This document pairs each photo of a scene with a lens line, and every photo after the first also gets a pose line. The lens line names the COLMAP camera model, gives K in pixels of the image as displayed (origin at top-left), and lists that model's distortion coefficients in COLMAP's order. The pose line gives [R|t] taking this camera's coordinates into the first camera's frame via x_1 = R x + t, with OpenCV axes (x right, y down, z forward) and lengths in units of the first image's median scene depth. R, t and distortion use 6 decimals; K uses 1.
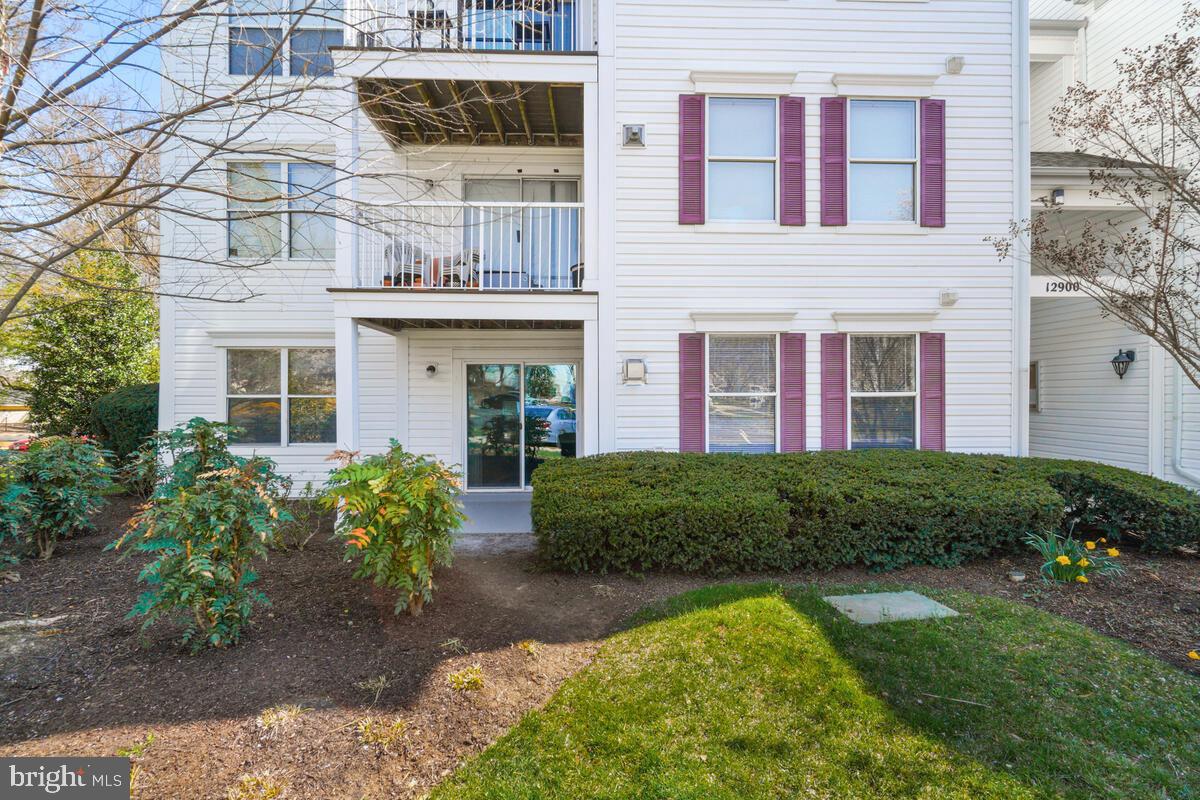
lens RADIAL K [[529.0, 0, 598.3], [0, 529.0, 401.2], [0, 0, 1]] dist [-0.003184, -0.000817]
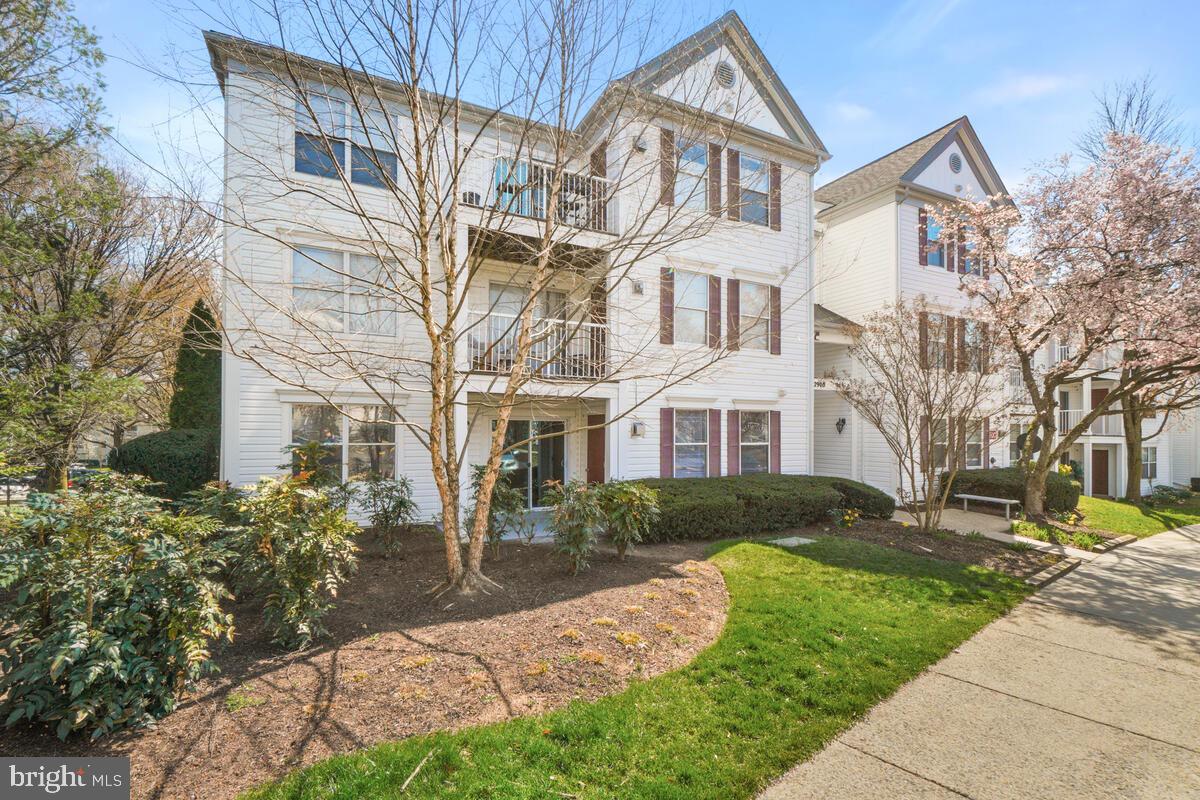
lens RADIAL K [[529.0, 0, 602.4], [0, 529.0, 430.5], [0, 0, 1]] dist [-0.003184, -0.000817]
pose [[0.908890, 0.008586, 0.416948, -0.713950], [-0.003284, 0.999904, -0.013432, -0.033408], [-0.417023, 0.010839, 0.908831, -0.451880]]
